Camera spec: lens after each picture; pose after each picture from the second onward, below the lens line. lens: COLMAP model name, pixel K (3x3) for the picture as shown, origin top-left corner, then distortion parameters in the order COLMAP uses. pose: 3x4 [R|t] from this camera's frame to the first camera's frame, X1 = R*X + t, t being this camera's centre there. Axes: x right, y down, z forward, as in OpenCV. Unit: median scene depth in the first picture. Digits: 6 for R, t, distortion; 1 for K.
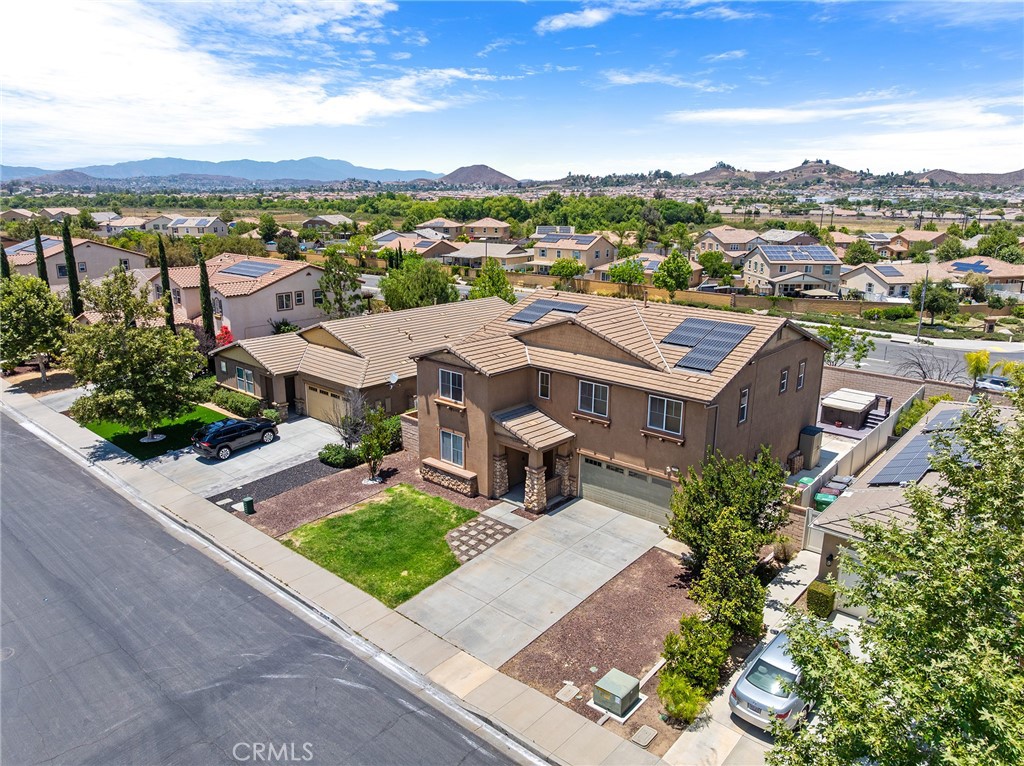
lens RADIAL K [[722.0, 0, 516.0], [0, 722.0, 384.4], [0, 0, 1]] dist [-0.036573, -0.002388]
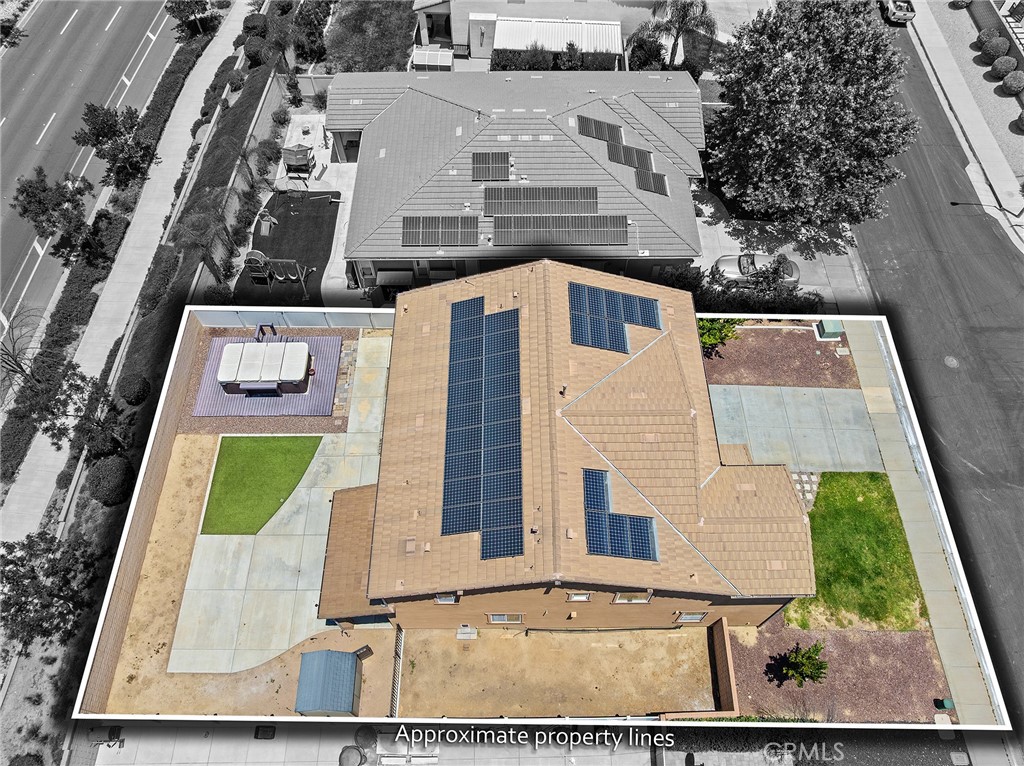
lens RADIAL K [[722.0, 0, 510.1], [0, 722.0, 382.5], [0, 0, 1]] dist [-0.036573, -0.002388]
pose [[-0.663247, -0.640587, 0.386979, -0.083830], [0.195011, 0.351286, 0.915734, -0.927497], [-0.722547, 0.682823, -0.108068, 1.210336]]
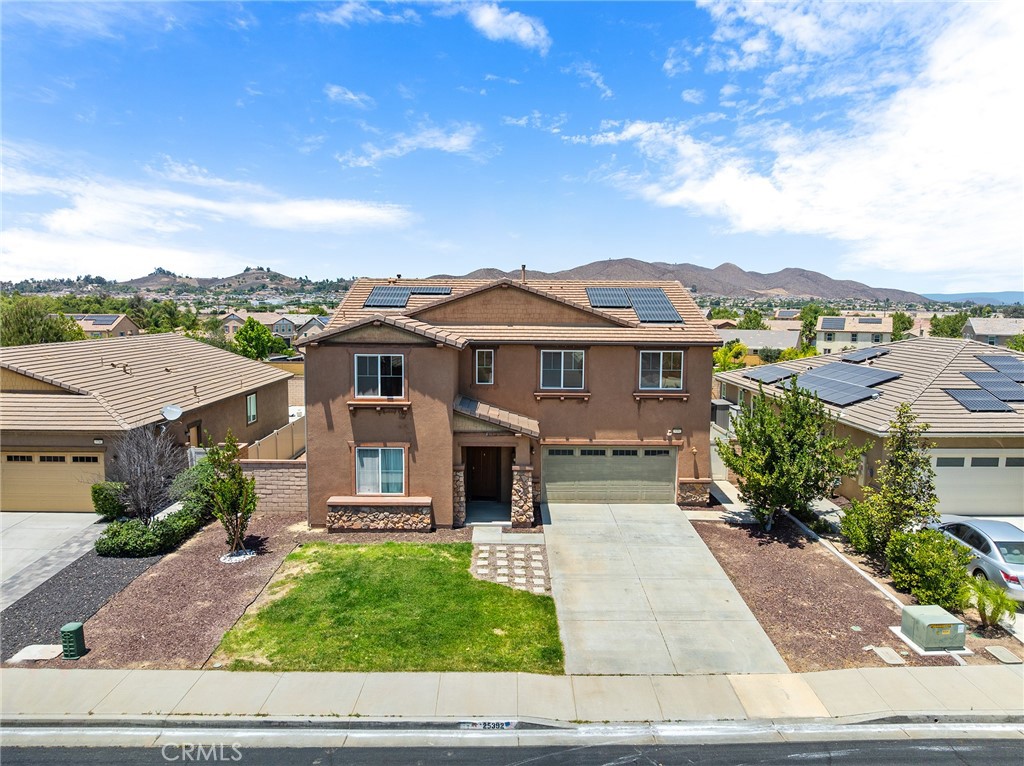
lens RADIAL K [[722.0, 0, 514.9], [0, 722.0, 380.3], [0, 0, 1]] dist [-0.036573, -0.002388]
pose [[0.744055, -0.072934, 0.664125, -0.452052], [0.172153, 0.981388, -0.085097, 0.086695], [-0.645558, 0.177648, 0.742763, 0.407730]]
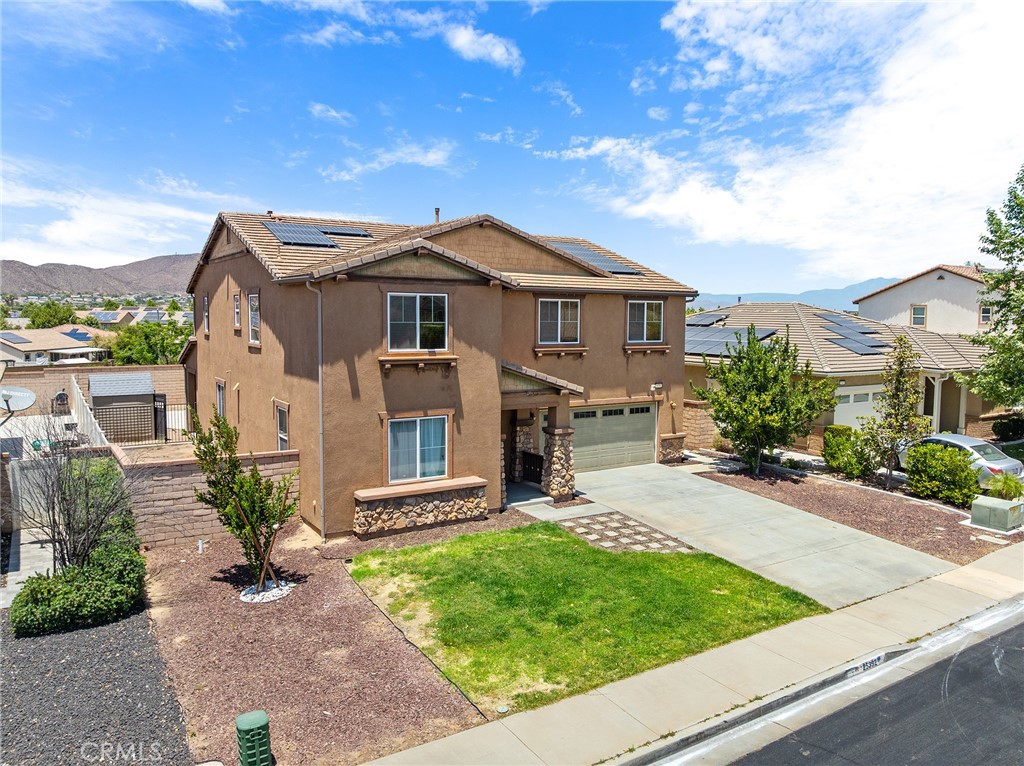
lens RADIAL K [[782.7, 0, 559.8], [0, 782.7, 384.3], [0, 0, 1]] dist [-0.037907, -0.001819]
pose [[0.245707, -0.094704, 0.964707, -0.614574], [0.243276, 0.969389, 0.033202, 0.051325], [-0.938320, 0.226532, 0.261225, 0.769233]]
